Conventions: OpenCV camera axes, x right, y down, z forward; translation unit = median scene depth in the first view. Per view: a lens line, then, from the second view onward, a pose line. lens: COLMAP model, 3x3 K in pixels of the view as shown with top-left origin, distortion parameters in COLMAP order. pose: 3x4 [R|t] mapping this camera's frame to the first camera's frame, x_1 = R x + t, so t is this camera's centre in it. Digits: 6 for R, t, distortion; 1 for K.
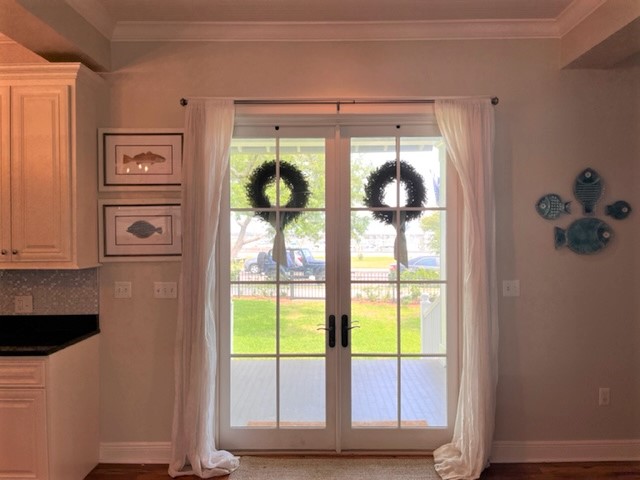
lens RADIAL K [[481.4, 0, 322.4], [0, 481.4, 233.8], [0, 0, 1]] dist [0.052233, -0.067229]
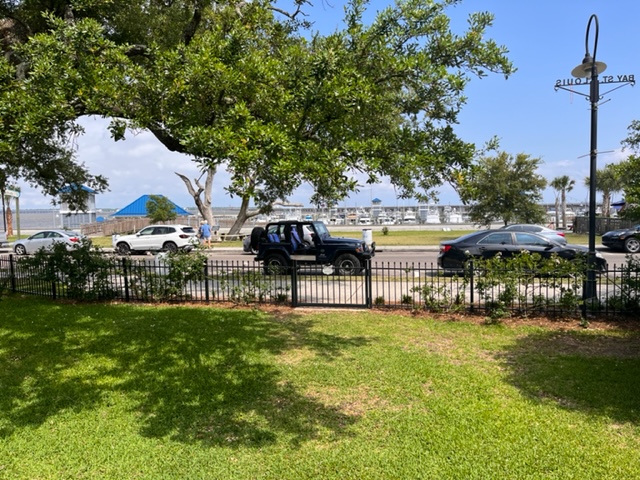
lens RADIAL K [[481.4, 0, 320.0], [0, 481.4, 239.5], [0, 0, 1]] dist [0.052233, -0.067229]
pose [[0.999207, -0.013417, -0.037486, -0.005436], [0.015848, 0.997739, 0.065320, 0.010584], [0.036524, -0.065862, 0.997160, 0.289163]]
